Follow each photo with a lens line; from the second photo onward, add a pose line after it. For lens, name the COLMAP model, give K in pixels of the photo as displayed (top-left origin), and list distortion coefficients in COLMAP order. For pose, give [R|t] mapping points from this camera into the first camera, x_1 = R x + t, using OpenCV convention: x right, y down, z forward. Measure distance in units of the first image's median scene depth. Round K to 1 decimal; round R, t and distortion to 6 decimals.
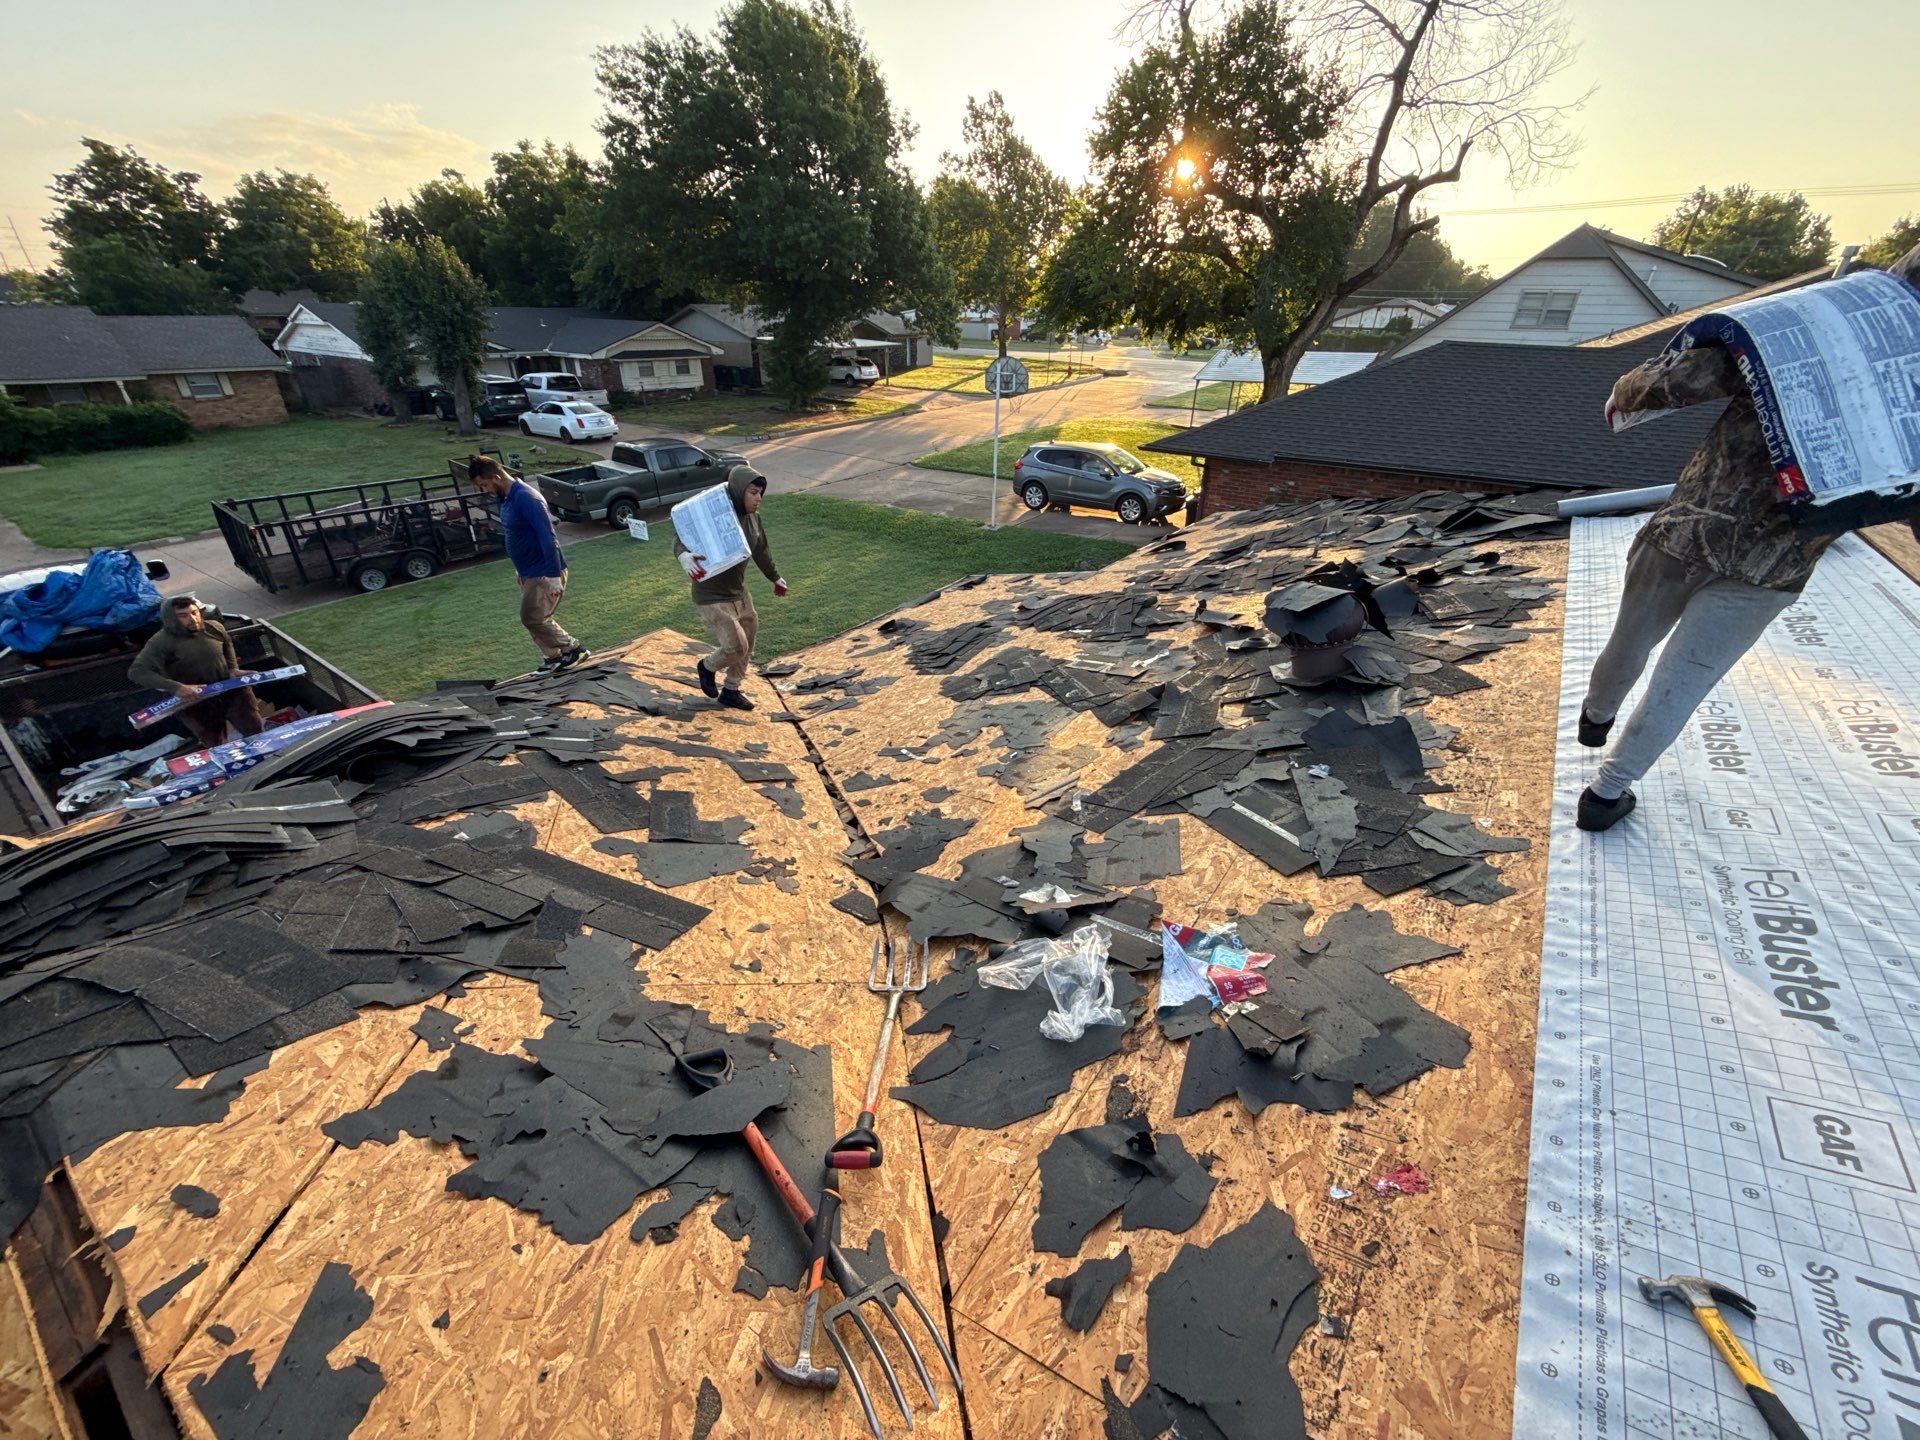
lens RADIAL K [[770.6, 0, 960.0], [0, 770.6, 720.0], [0, 0, 1]] dist [-0.000192, 0.000105]
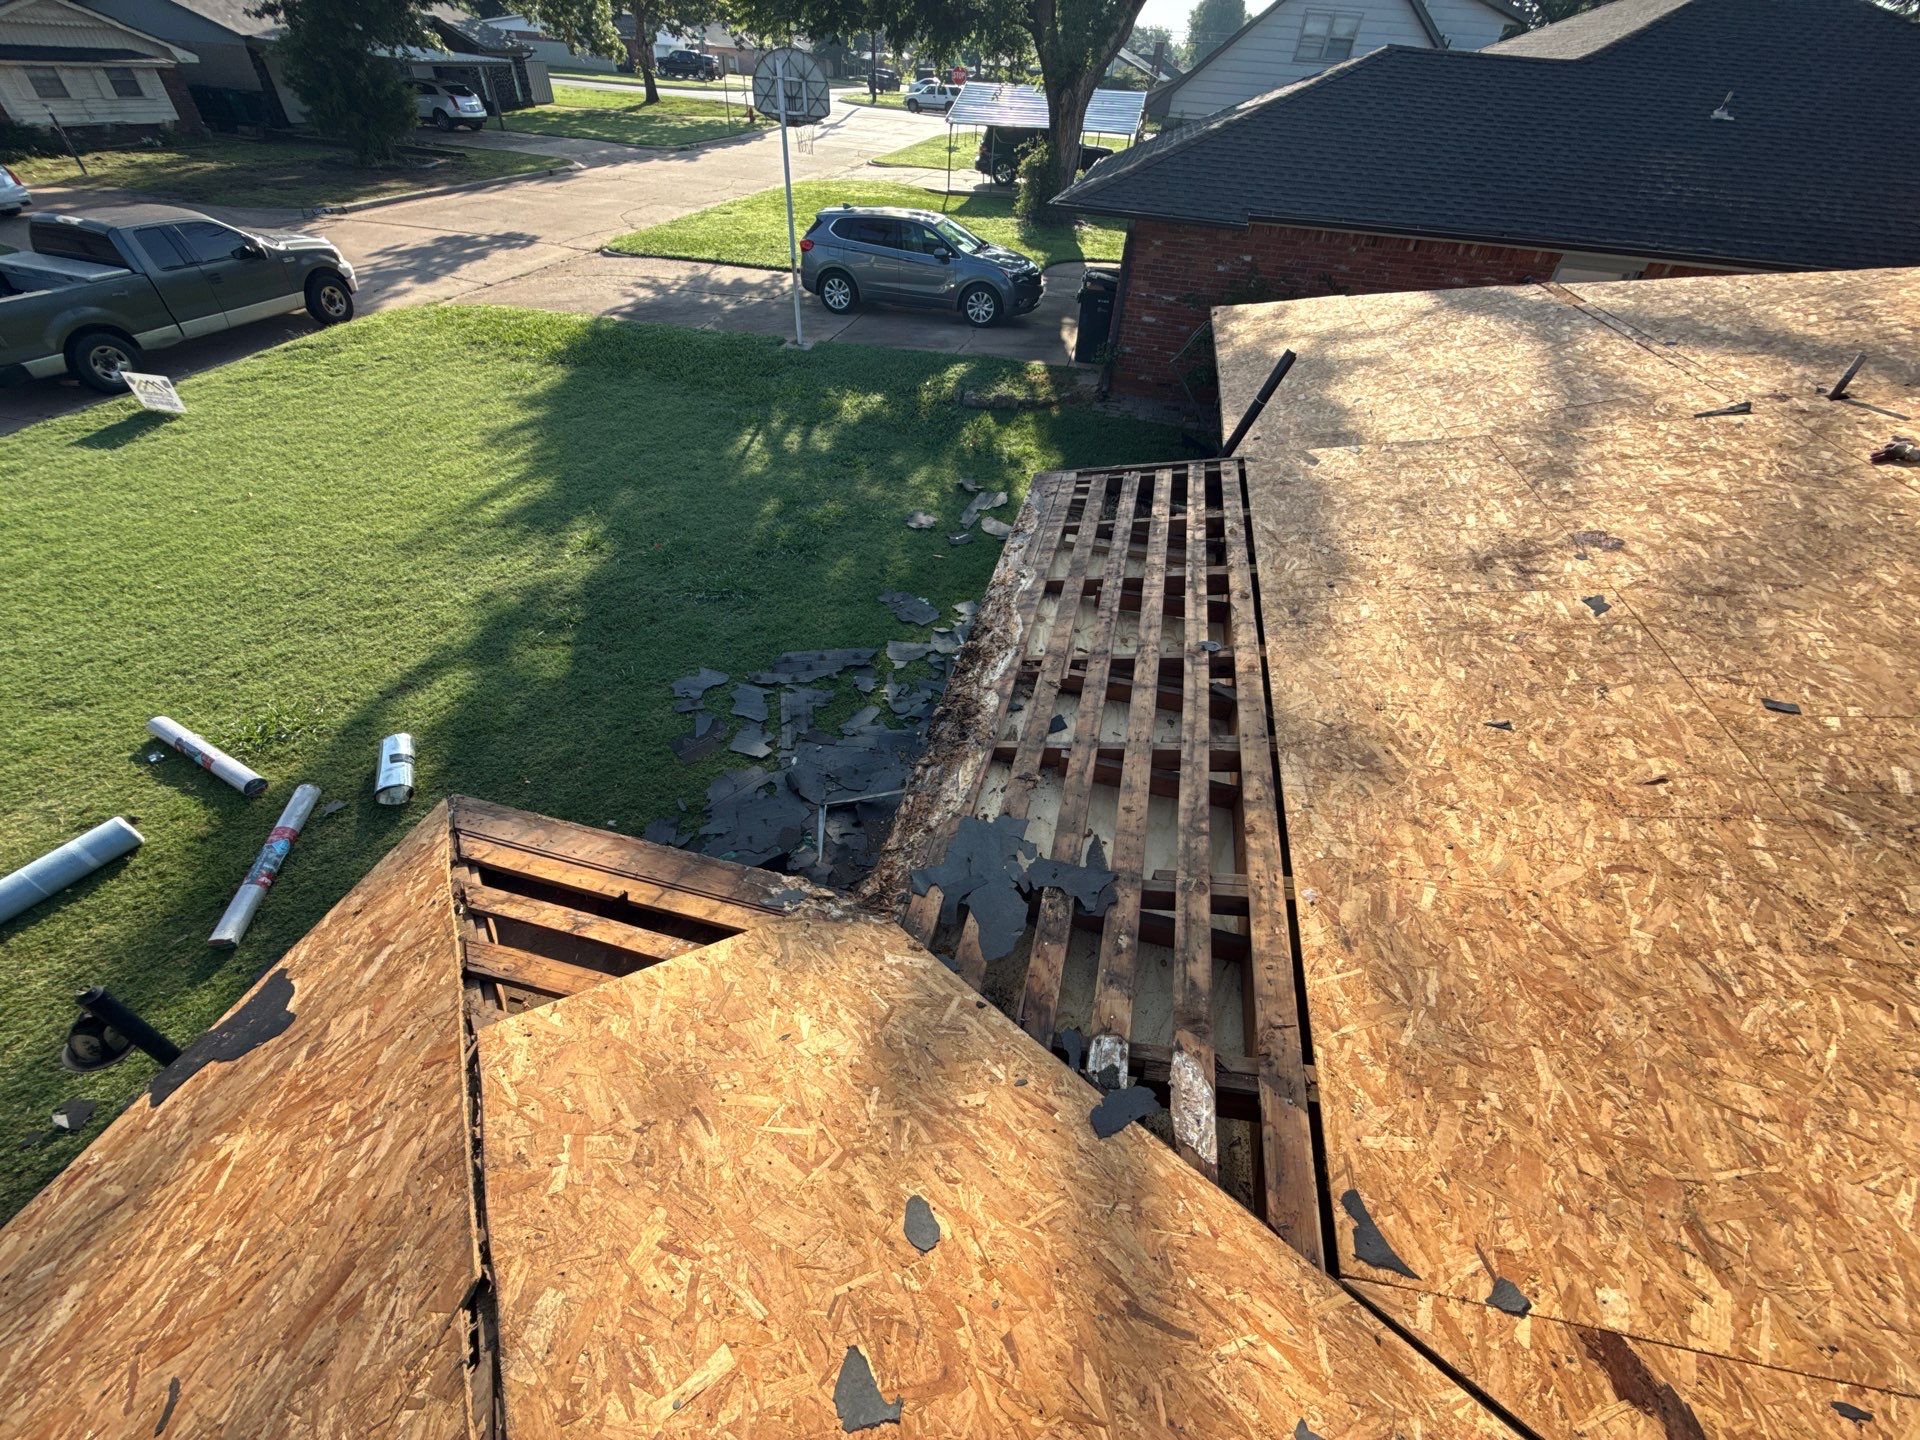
lens RADIAL K [[770.6, 0, 960.0], [0, 770.6, 720.0], [0, 0, 1]] dist [-0.000192, 0.000105]
pose [[0.923737, -0.218900, 0.314312, -0.066204], [0.142343, 0.958020, 0.248871, -0.046493], [-0.355595, -0.185152, 0.916117, 0.149134]]
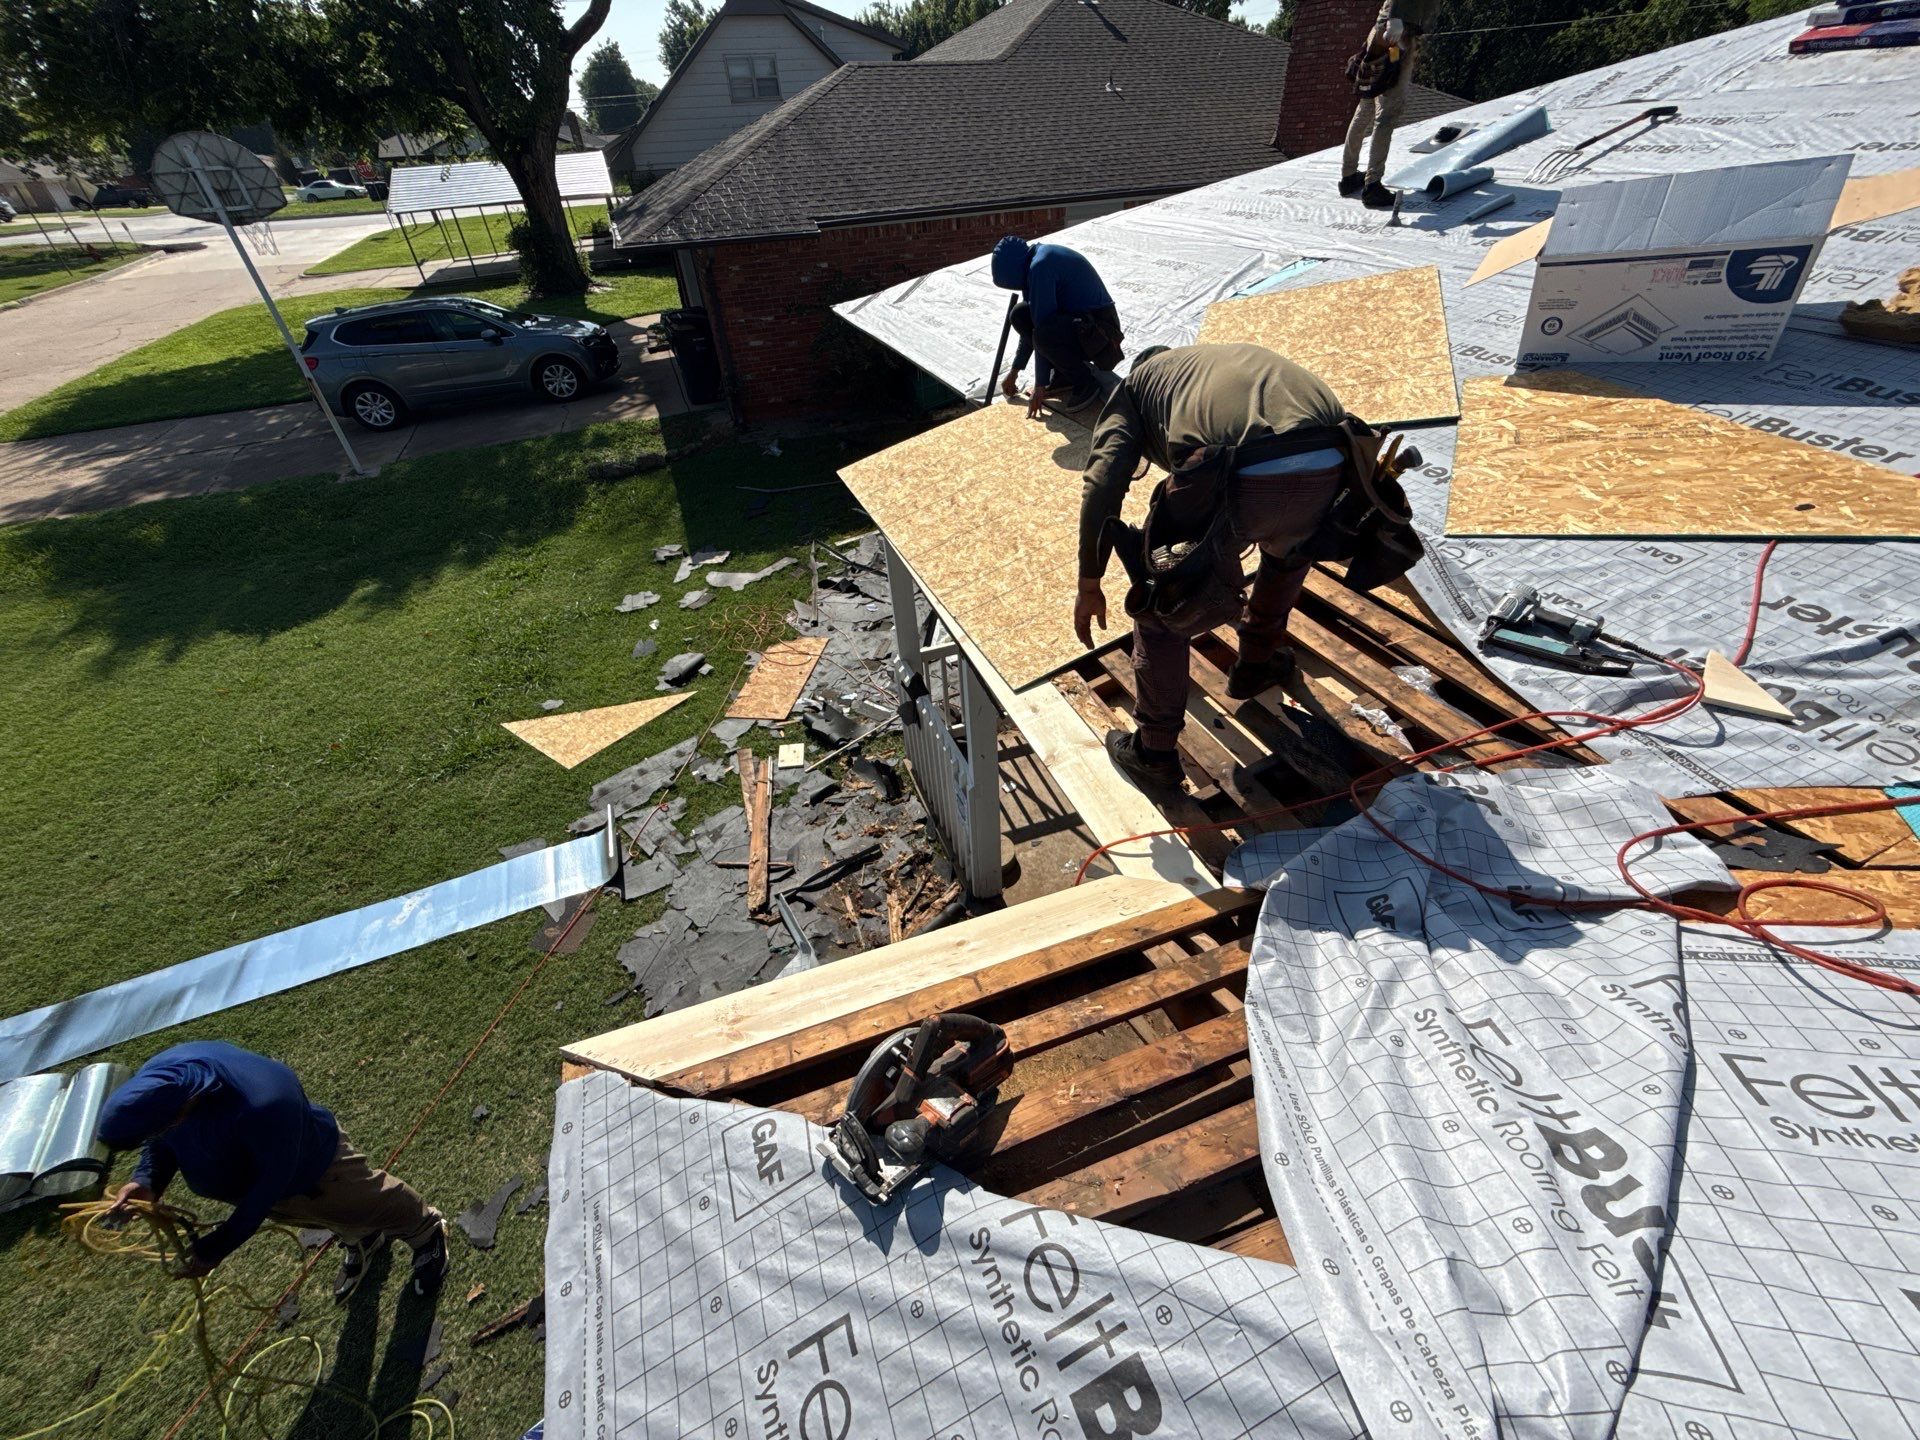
lens RADIAL K [[770.6, 0, 960.0], [0, 770.6, 720.0], [0, 0, 1]] dist [-0.000192, 0.000105]
pose [[0.559552, -0.537980, 0.630460, -0.095402], [0.441630, 0.837243, 0.322471, -0.050566], [-0.701331, 0.097991, 0.706068, 0.178740]]
